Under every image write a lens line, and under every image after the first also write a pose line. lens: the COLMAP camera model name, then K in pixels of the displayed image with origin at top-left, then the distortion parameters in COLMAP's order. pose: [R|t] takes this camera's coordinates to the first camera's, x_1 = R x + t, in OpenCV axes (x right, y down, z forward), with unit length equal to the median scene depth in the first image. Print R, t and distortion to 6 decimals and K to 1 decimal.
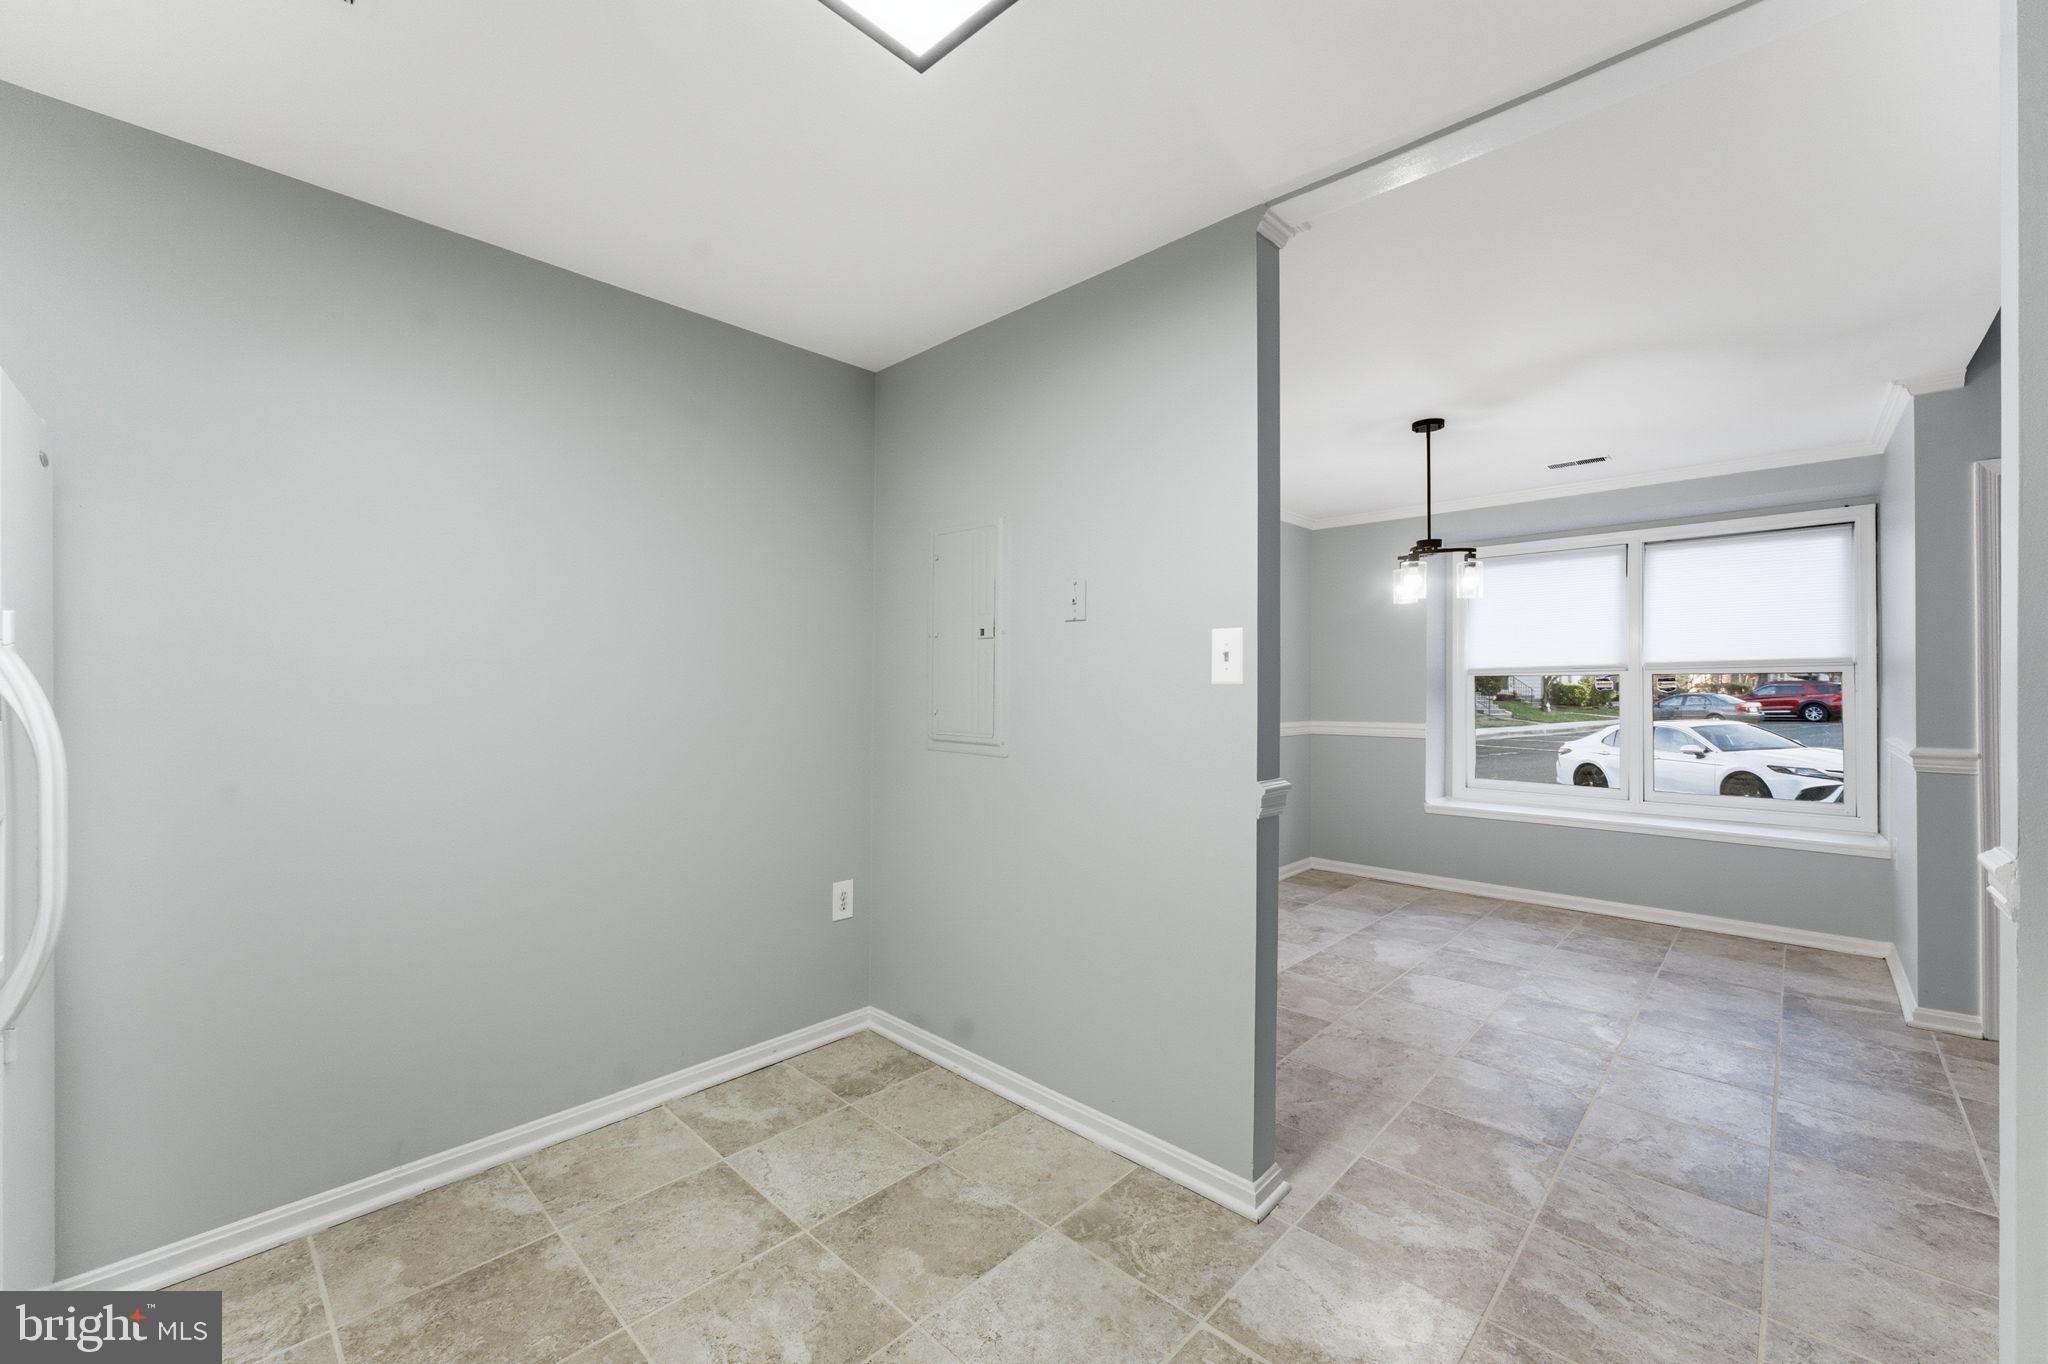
lens RADIAL K [[824.5, 0, 1014.7], [0, 824.5, 683.8], [0, 0, 1]] dist [-0.001570, 0.000696]
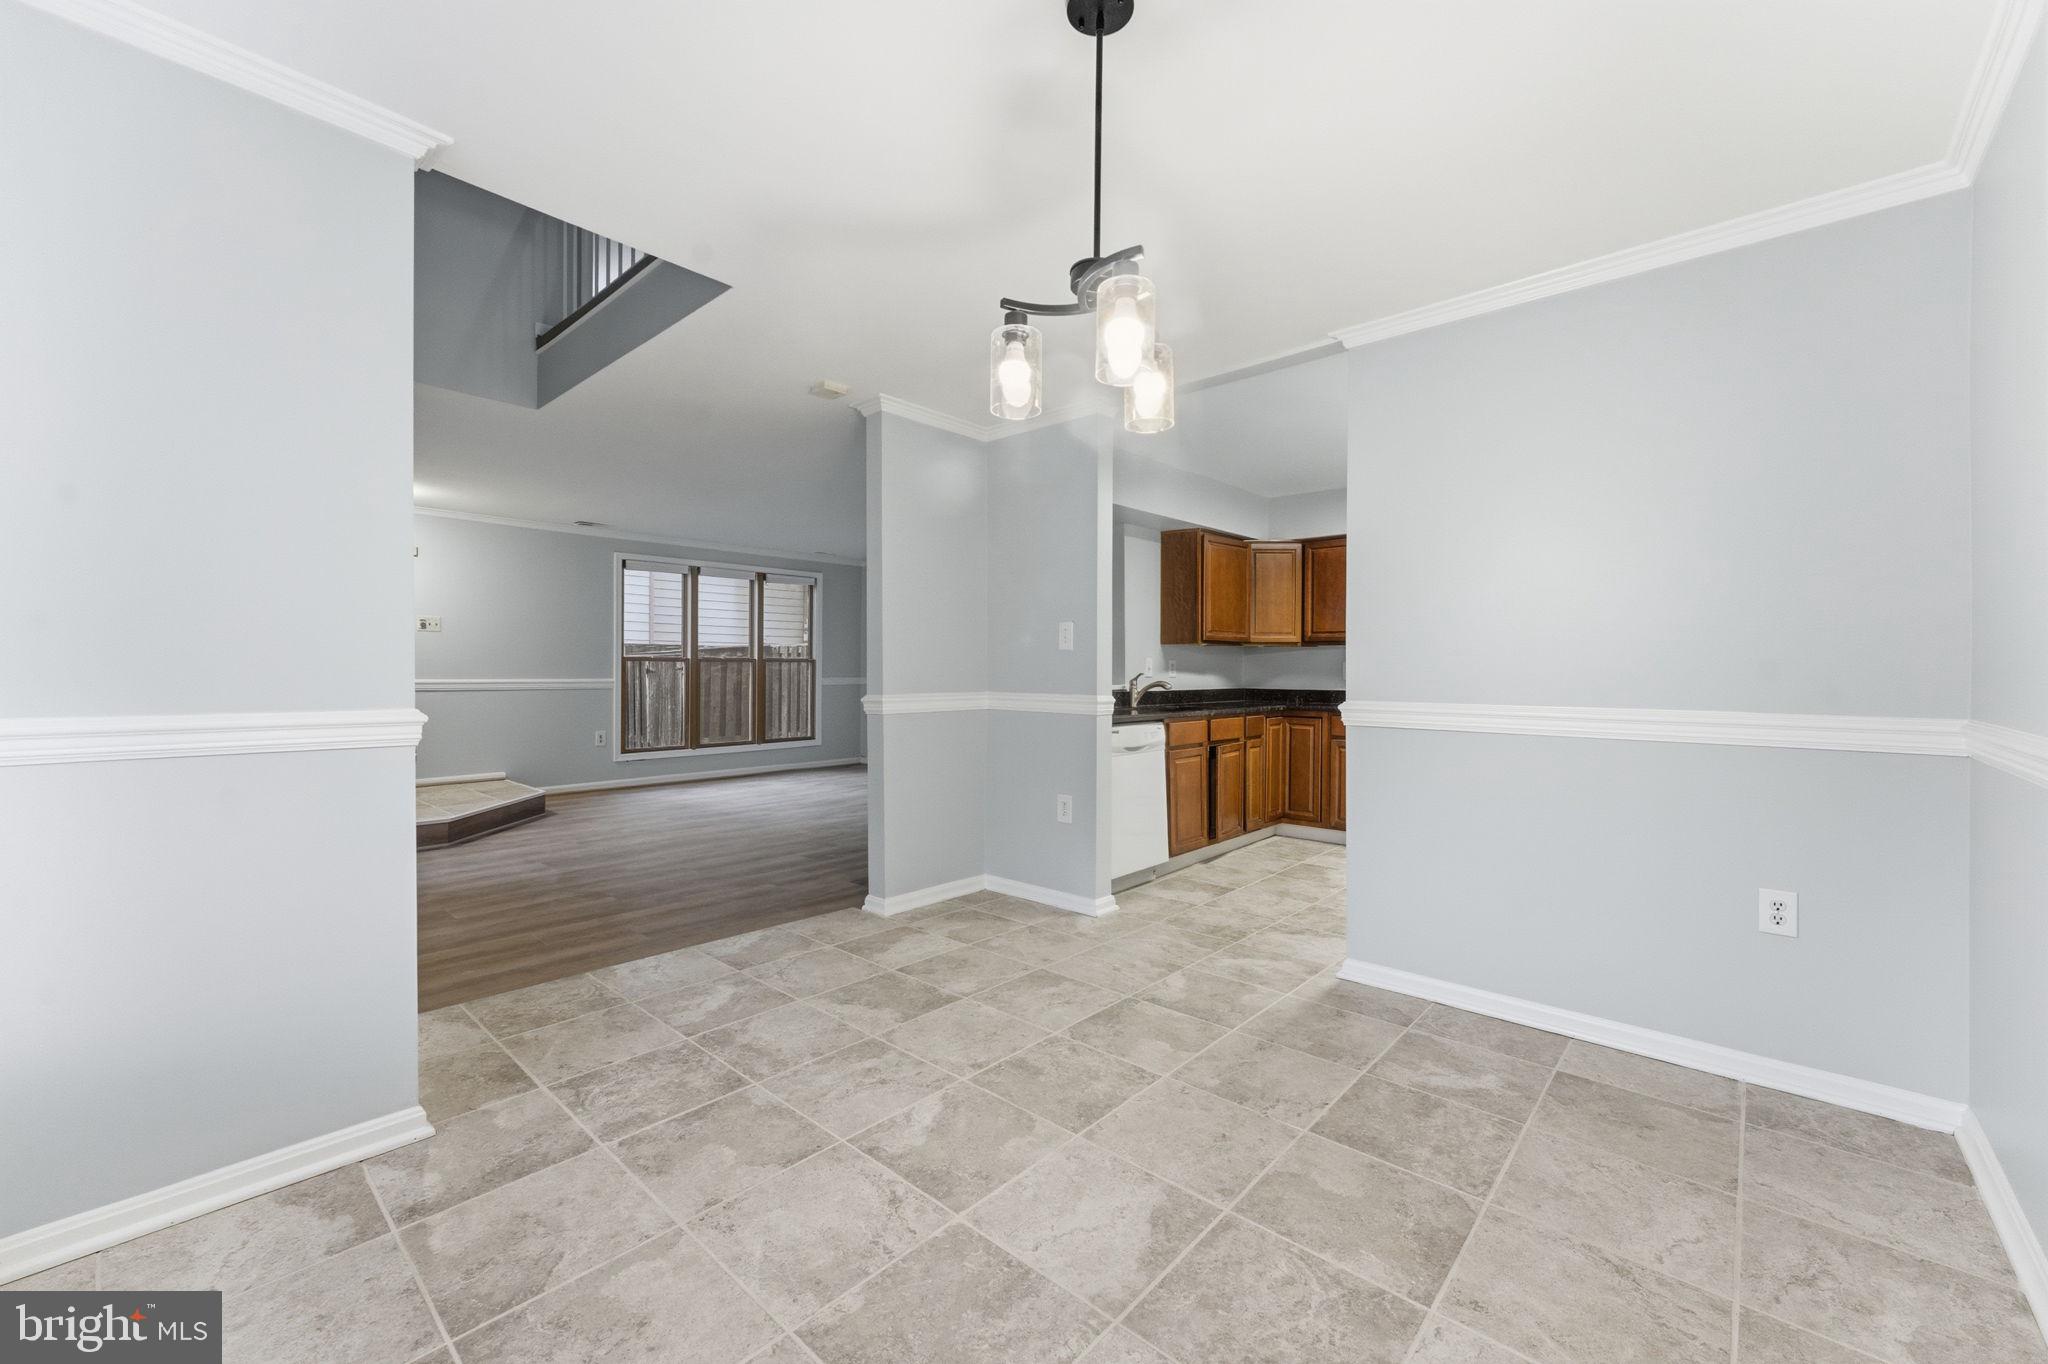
lens RADIAL K [[824.5, 0, 1012.7], [0, 824.5, 668.4], [0, 0, 1]] dist [-0.001570, 0.000696]
pose [[-0.999666, -0.010839, -0.023453, 0.632301], [-0.010785, 0.999939, -0.002403, 0.041761], [0.023478, -0.002149, -0.999722, 1.630420]]
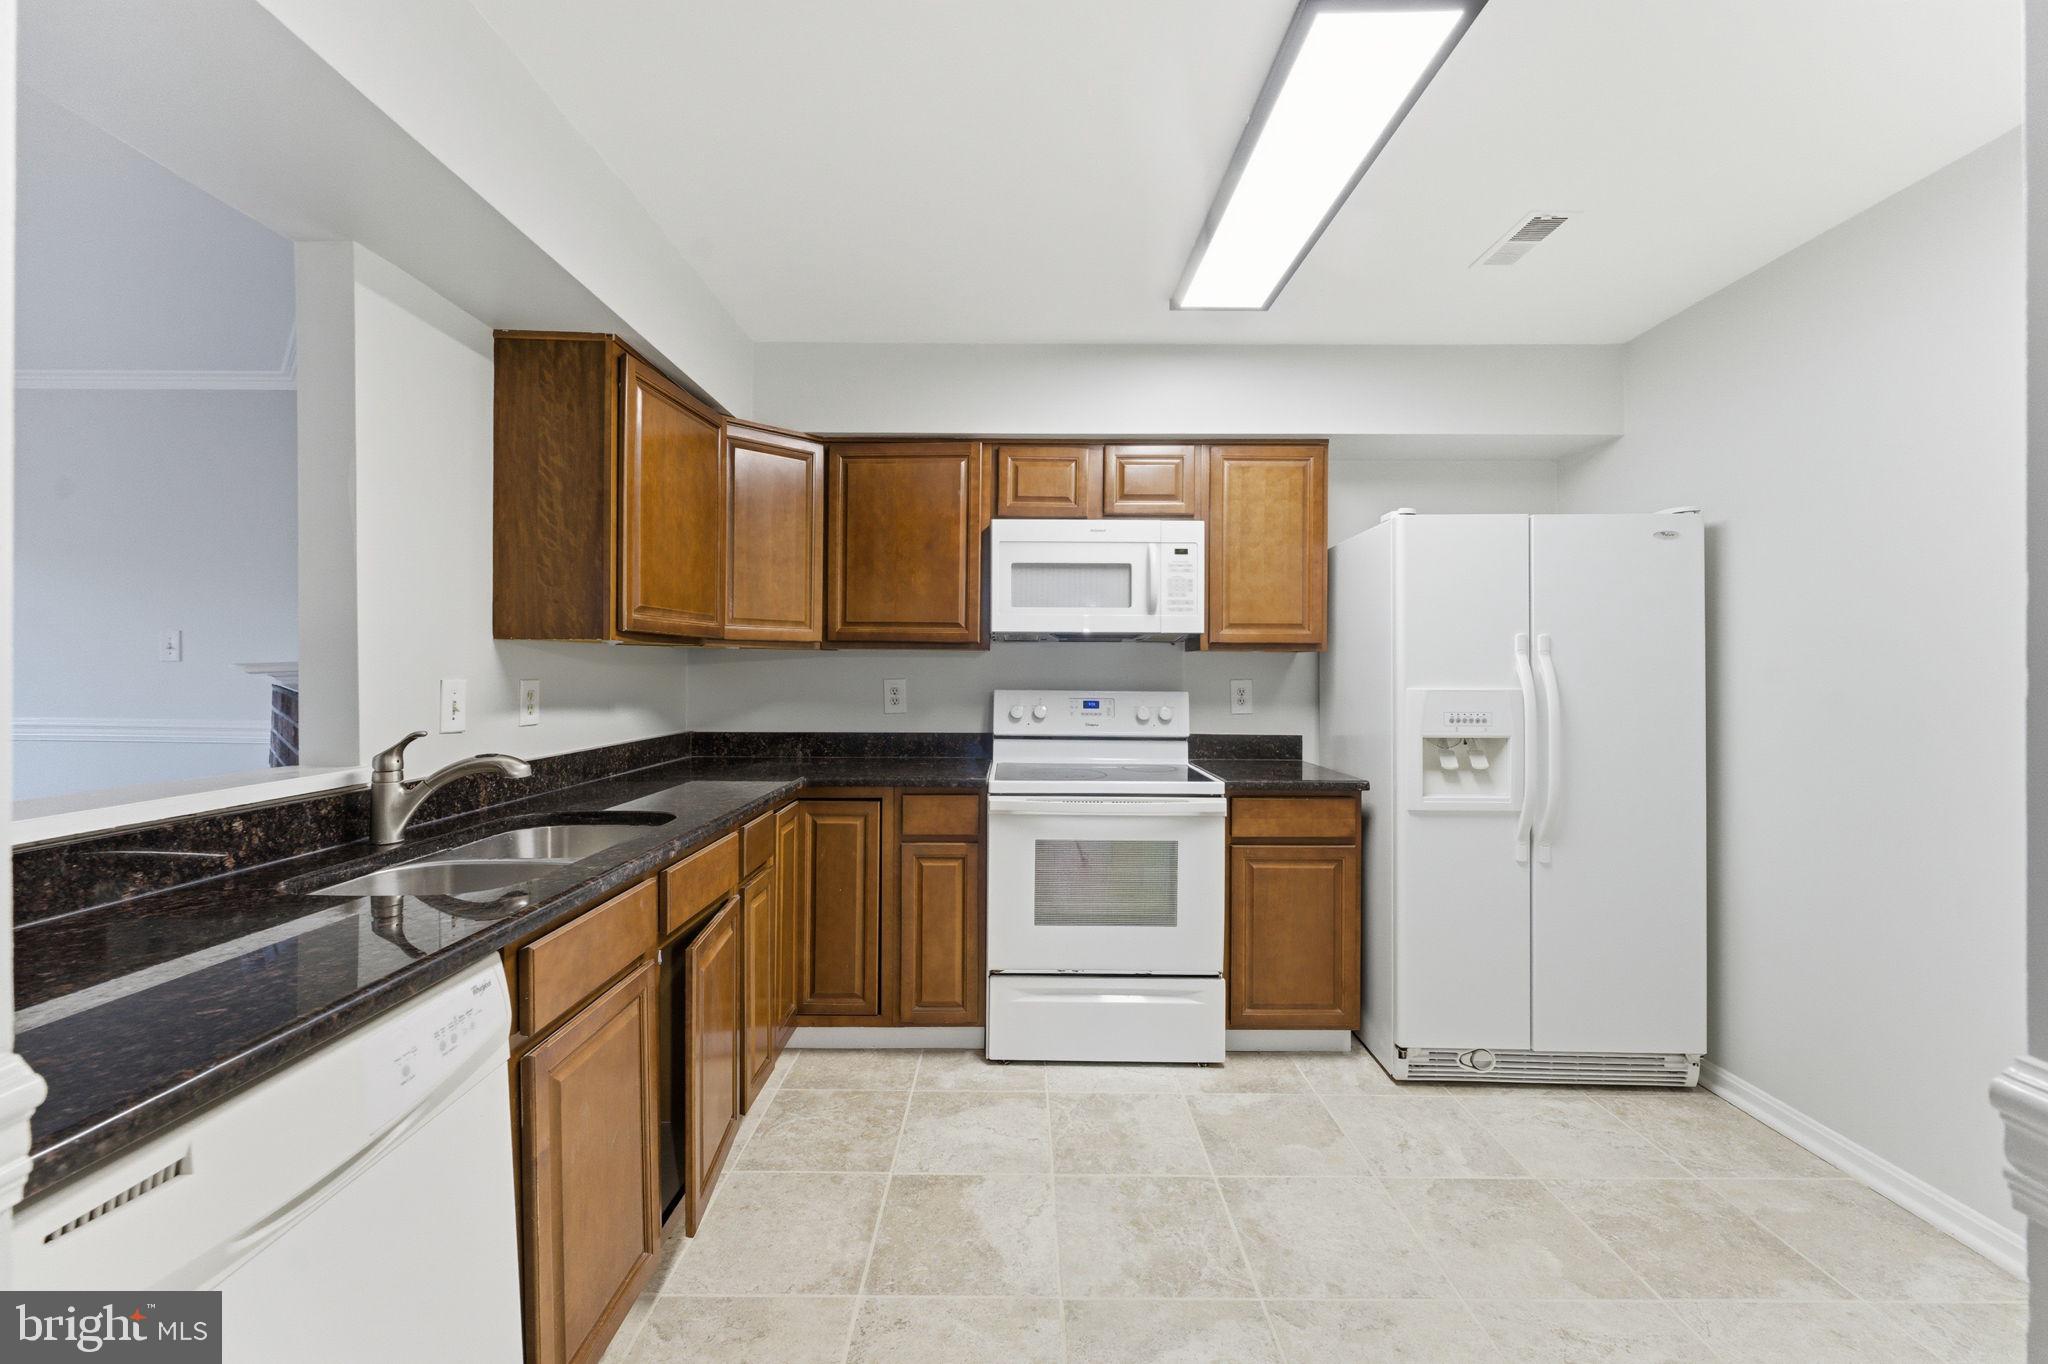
lens RADIAL K [[824.5, 0, 1010.5], [0, 824.5, 676.0], [0, 0, 1]] dist [-0.001570, 0.000696]
pose [[-0.729471, -0.006280, -0.683983, 0.418700], [-0.006866, 0.999975, -0.001859, 0.009534], [0.683977, 0.003341, -0.729496, 0.611610]]
